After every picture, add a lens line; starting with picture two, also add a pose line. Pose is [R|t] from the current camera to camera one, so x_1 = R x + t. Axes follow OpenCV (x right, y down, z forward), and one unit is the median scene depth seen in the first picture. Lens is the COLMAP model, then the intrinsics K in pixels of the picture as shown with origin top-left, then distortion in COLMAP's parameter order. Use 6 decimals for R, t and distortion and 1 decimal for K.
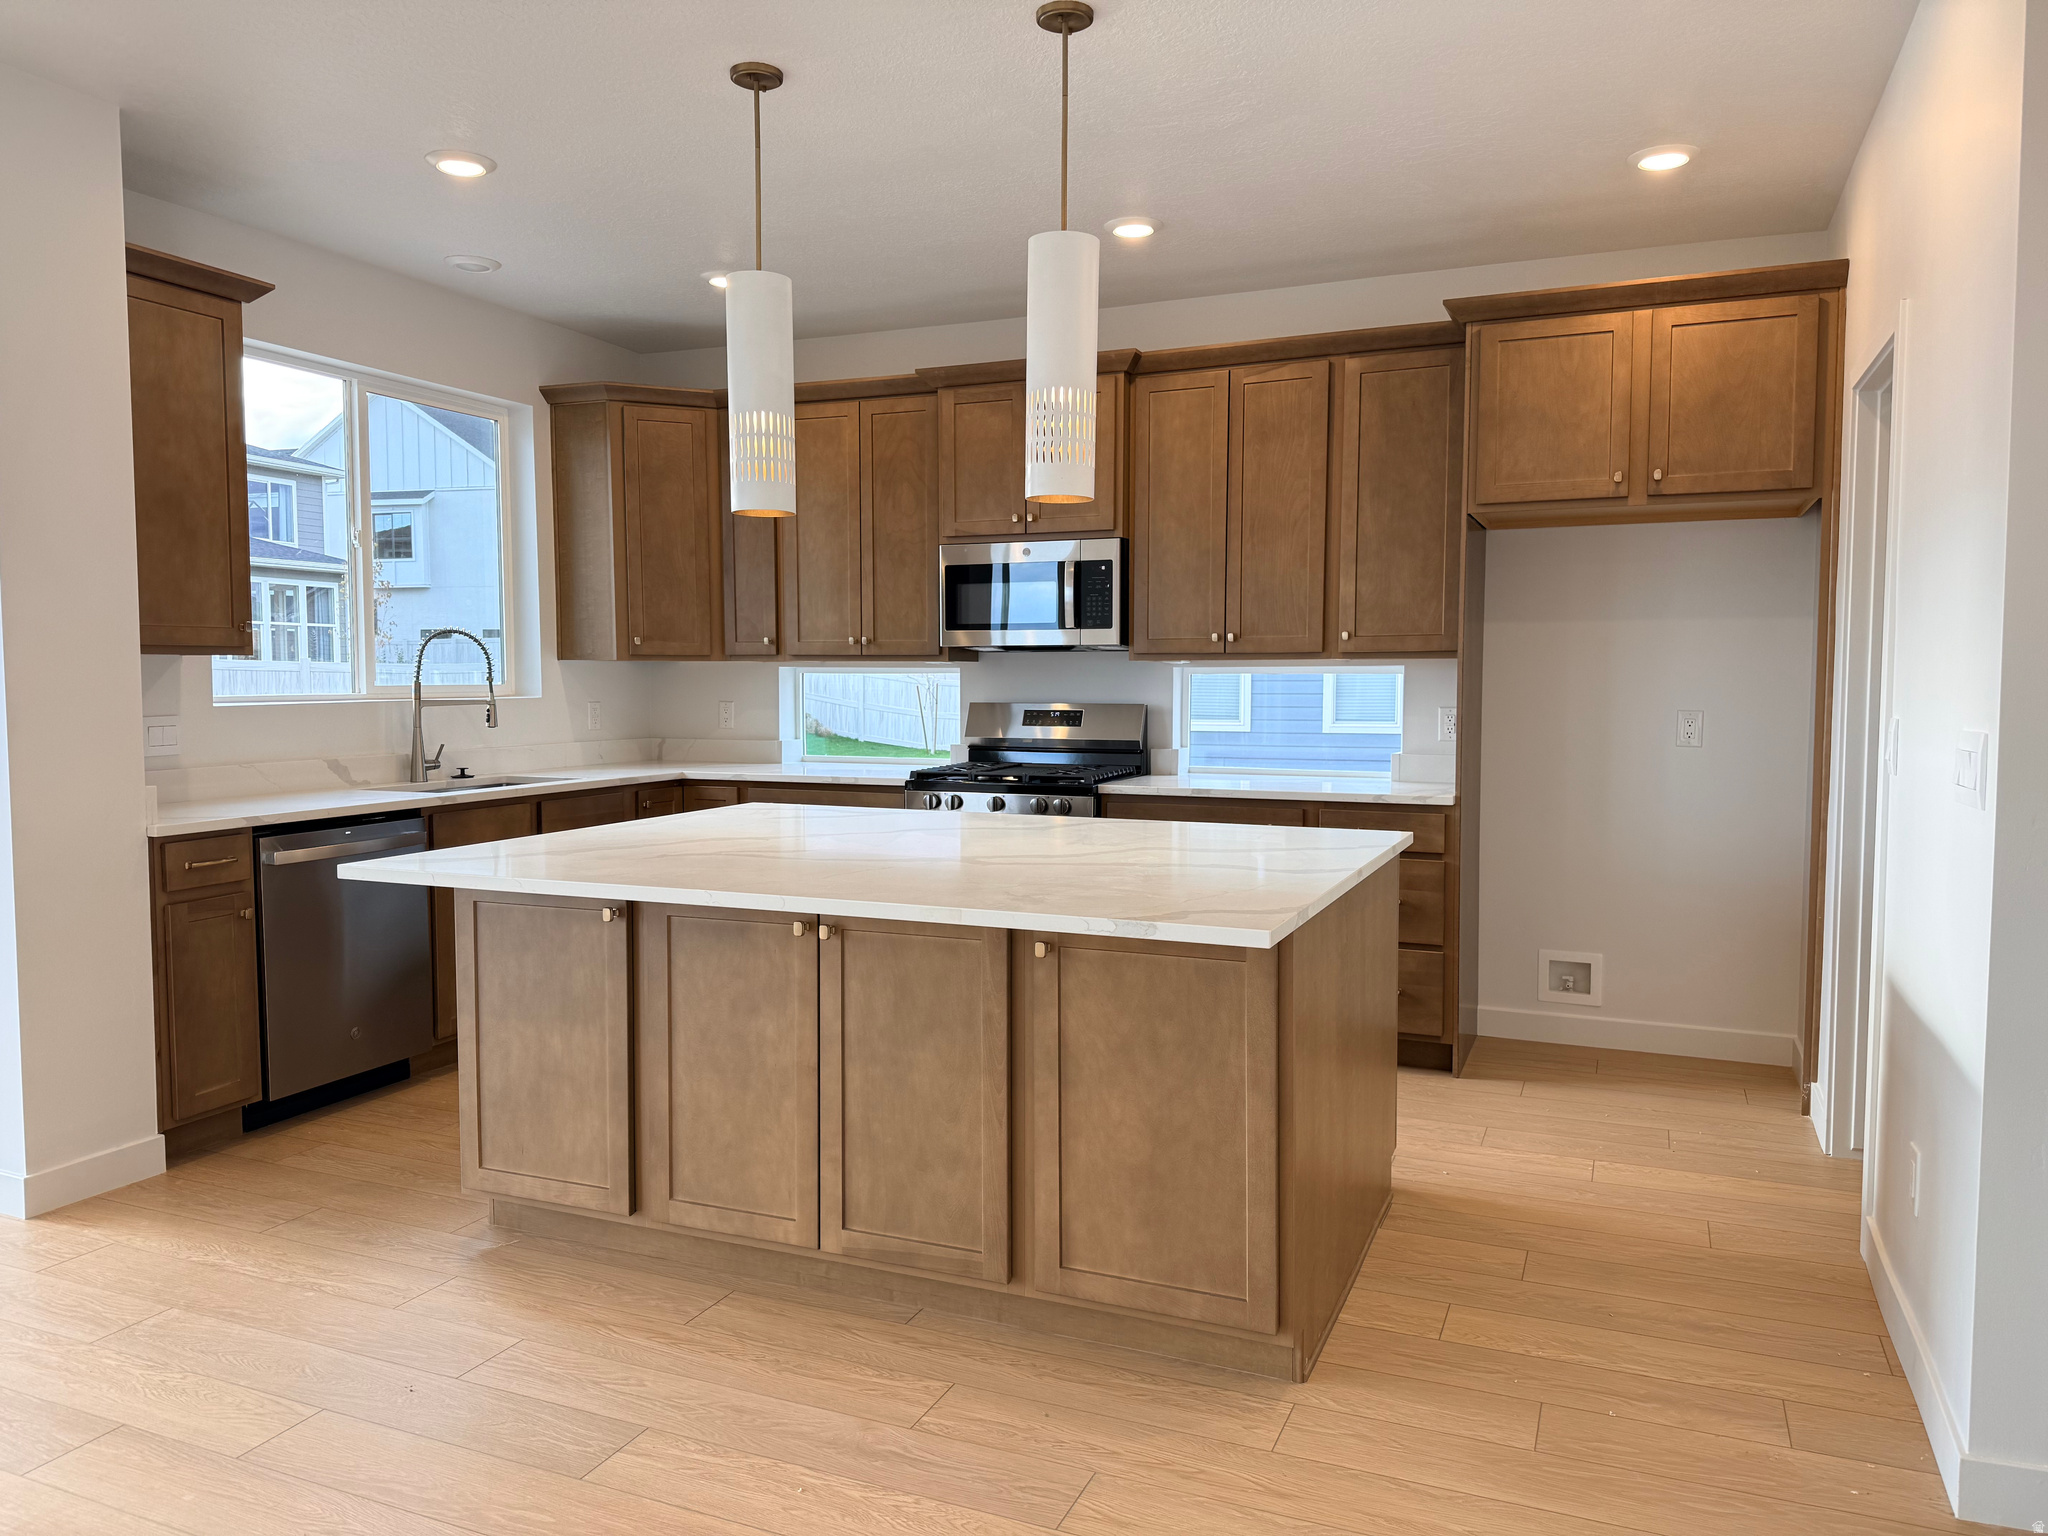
lens RADIAL K [[1434.6, 0, 1024.0], [0, 1434.6, 768.0], [0, 0, 1]] dist [0.005963, 0.001661]
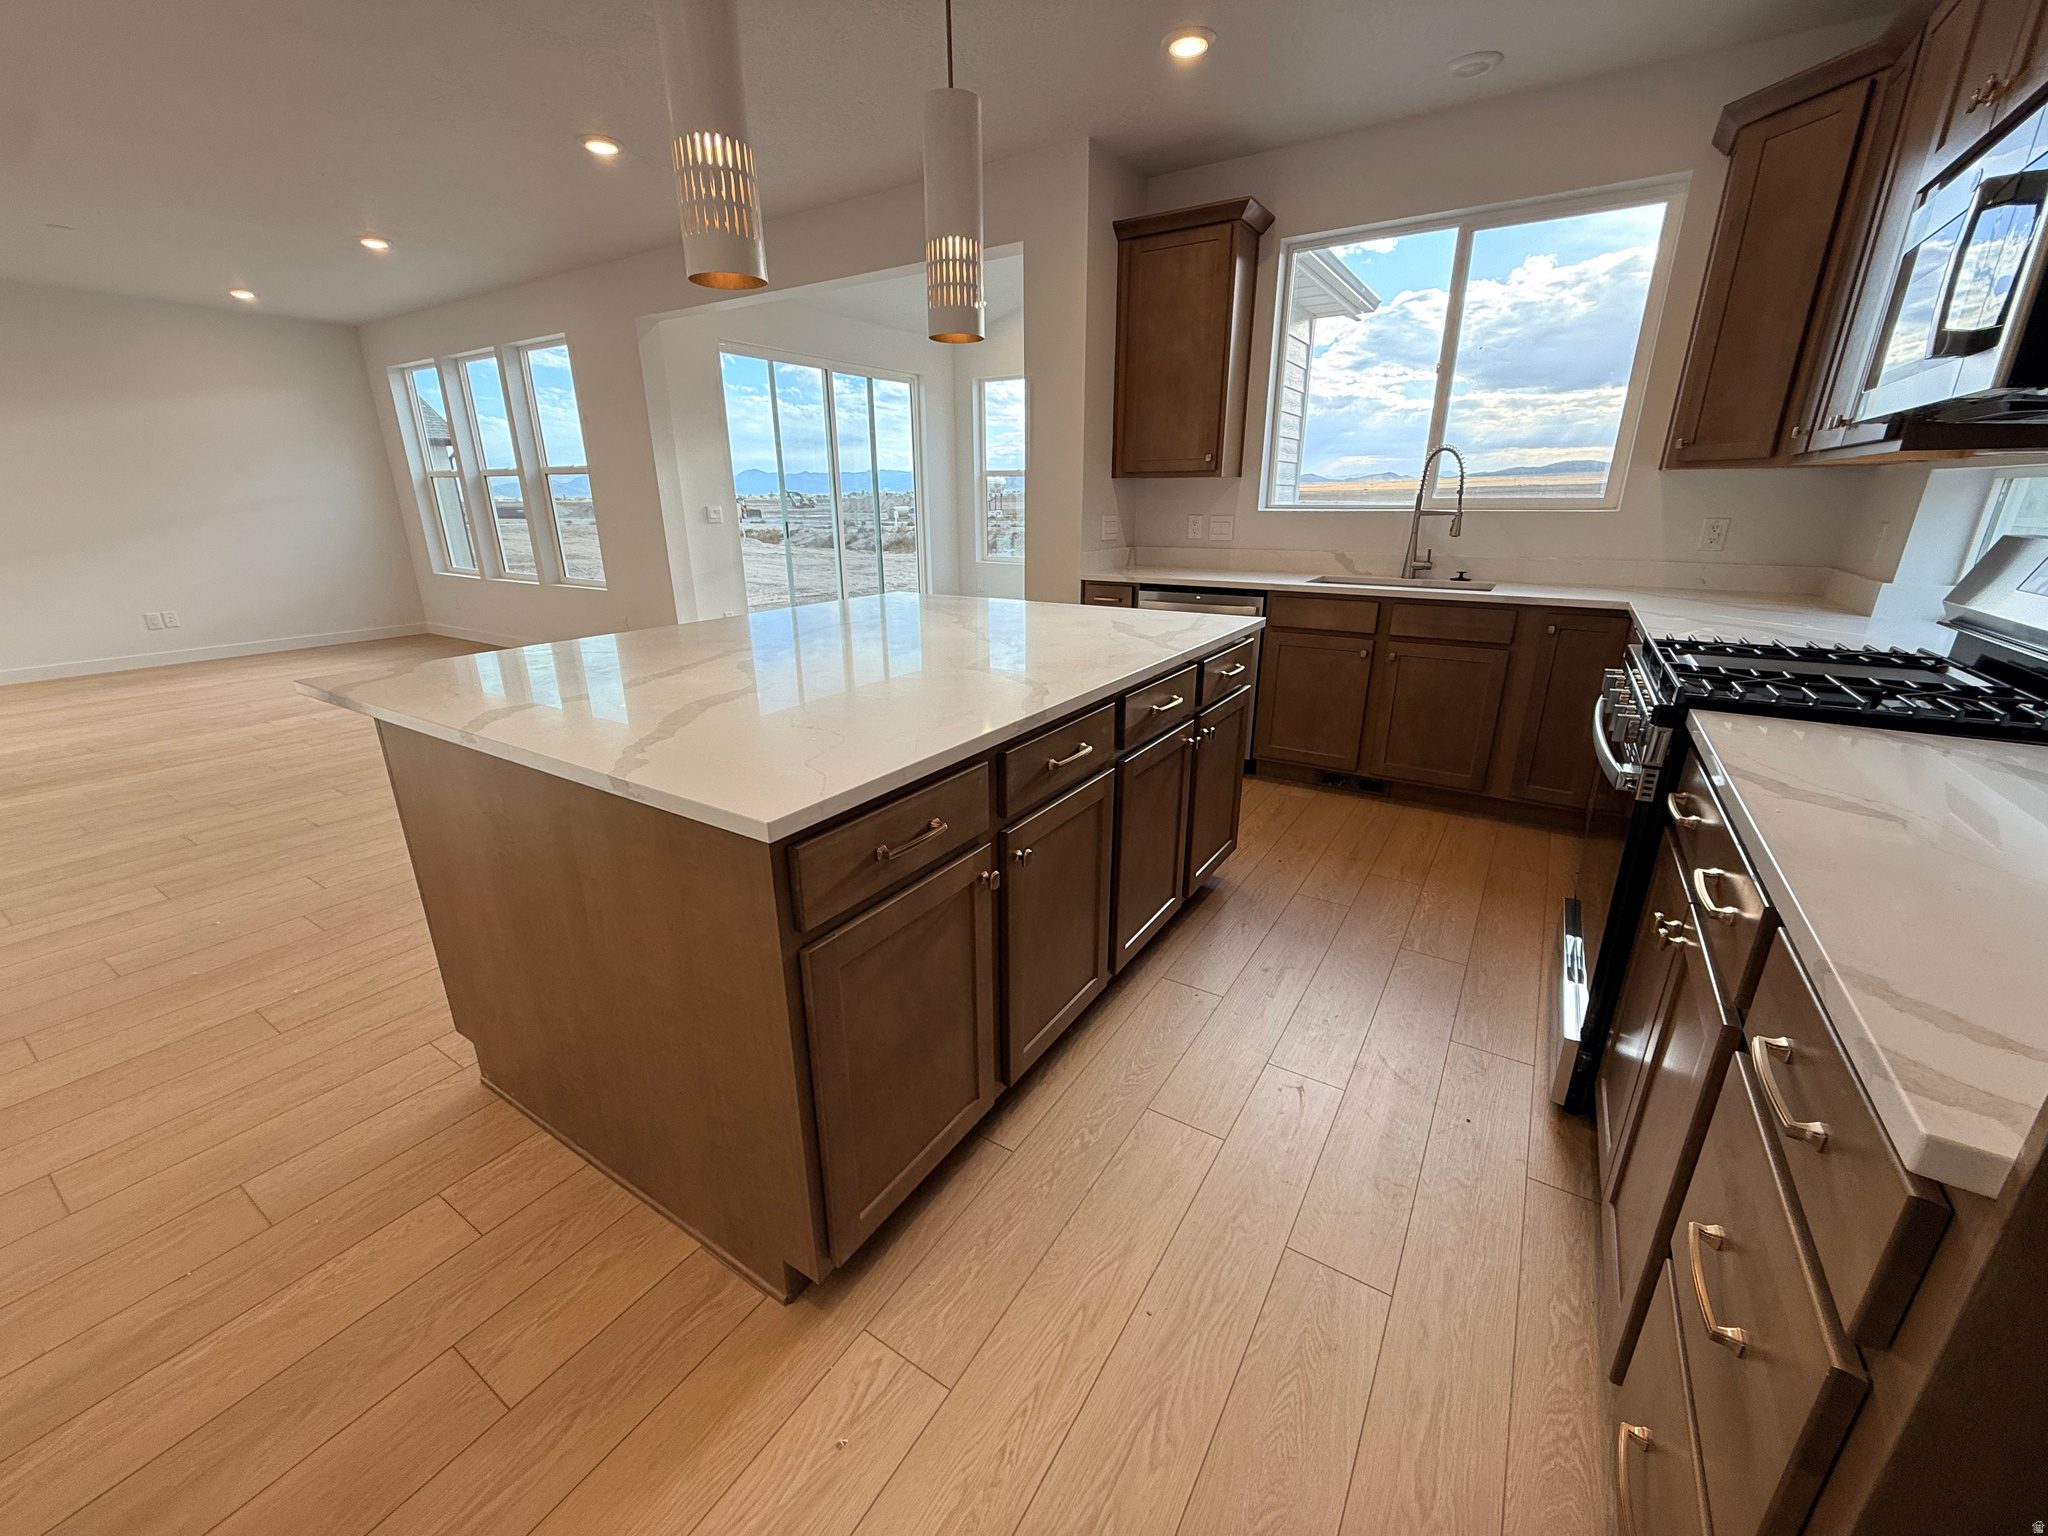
lens RADIAL K [[808.8, 0, 1024.0], [0, 808.8, 768.0], [0, 0, 1]] dist [-0.003103, -0.000357]
pose [[-0.163856, 0.312986, -0.935516, 0.533533], [-0.064231, 0.942937, 0.326718, -0.065927], [0.984391, 0.113624, -0.134403, 1.183650]]
